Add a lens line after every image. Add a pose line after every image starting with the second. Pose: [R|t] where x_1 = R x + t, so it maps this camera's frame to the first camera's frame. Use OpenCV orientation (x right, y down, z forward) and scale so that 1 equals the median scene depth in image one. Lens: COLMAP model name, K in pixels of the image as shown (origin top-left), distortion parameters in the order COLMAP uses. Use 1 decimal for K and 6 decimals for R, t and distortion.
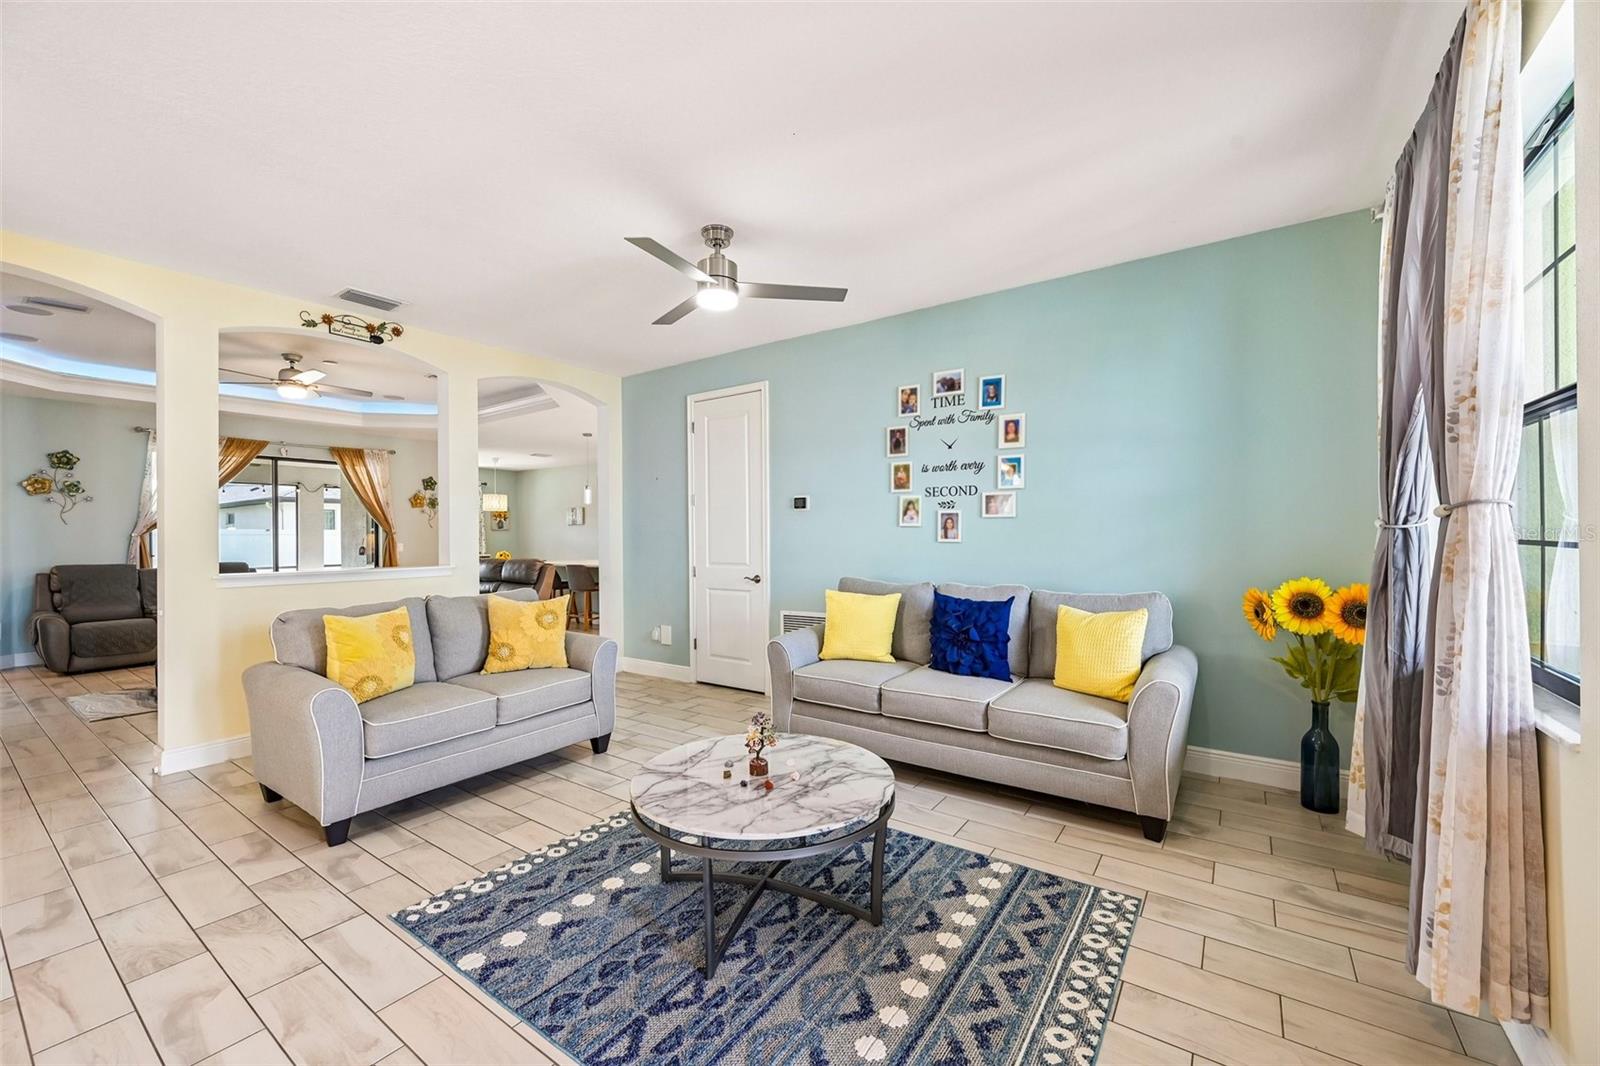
lens RADIAL K [[630.9, 0, 802.1], [0, 630.9, 533.7], [0, 0, 1]] dist [-0.001190, 0.000213]
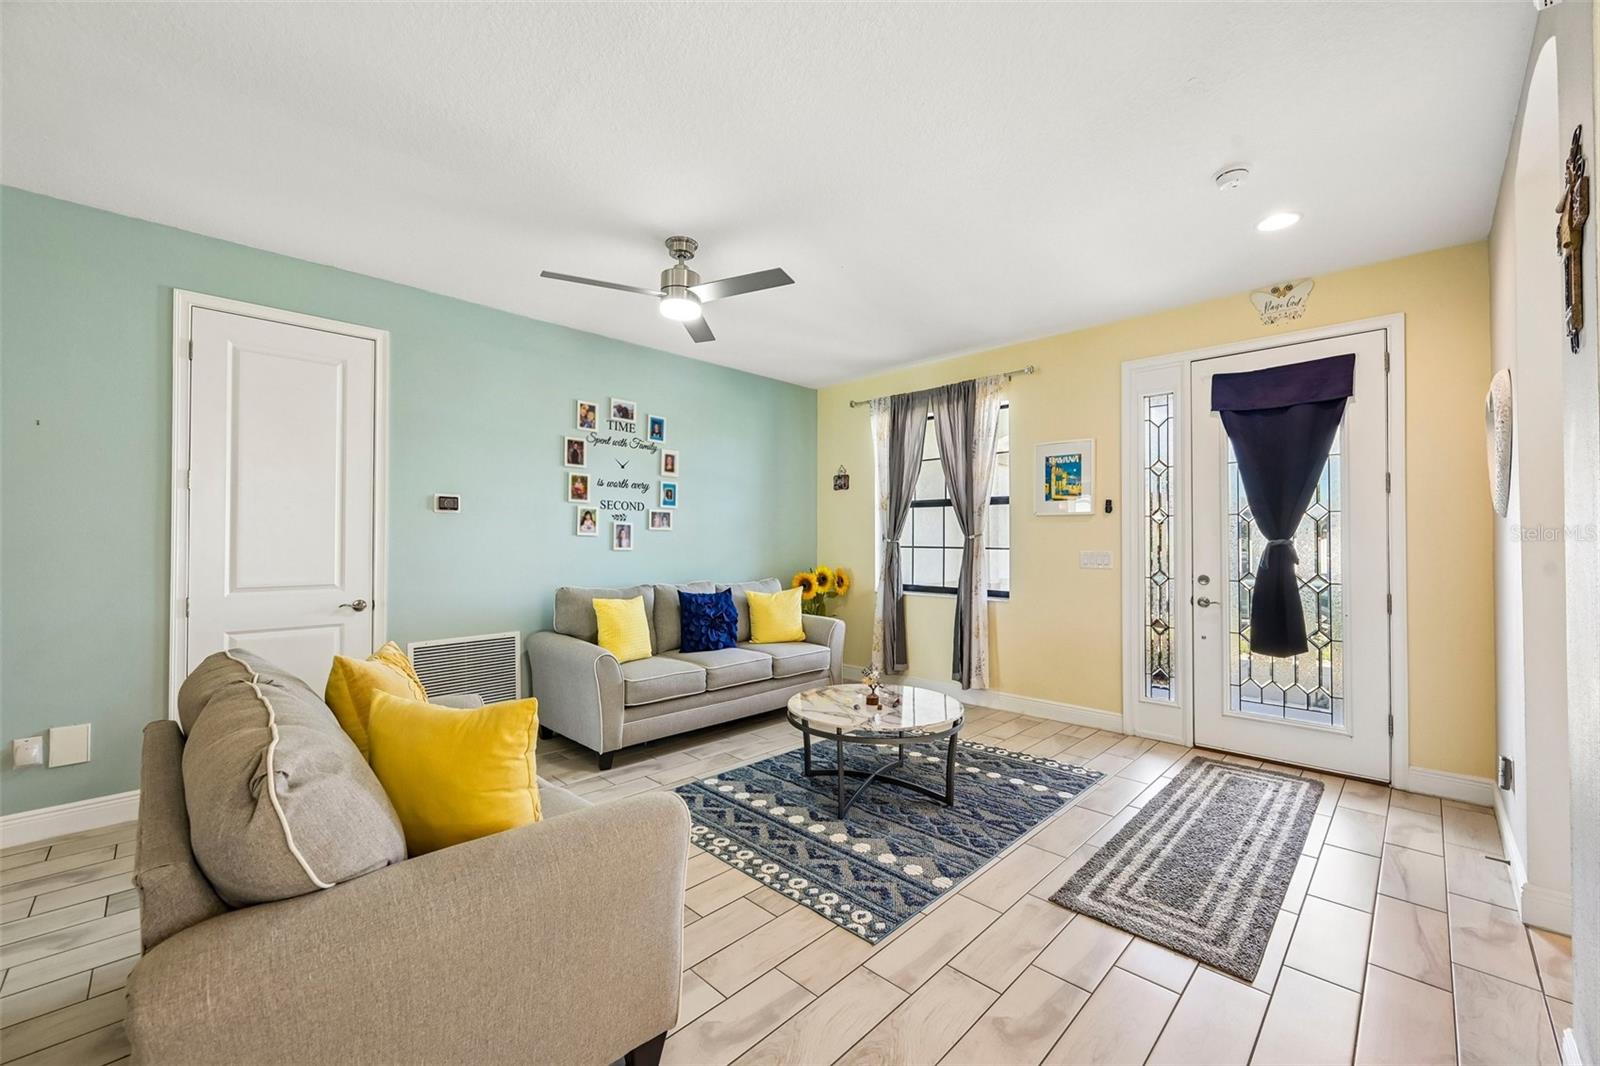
lens RADIAL K [[630.9, 0, 802.1], [0, 630.9, 533.7], [0, 0, 1]] dist [-0.001190, 0.000213]
pose [[0.169765, 0.019757, 0.985286, -0.845401], [-0.002448, 0.999804, -0.019626, 0.005341], [-0.985481, 0.000920, 0.169781, 0.493361]]
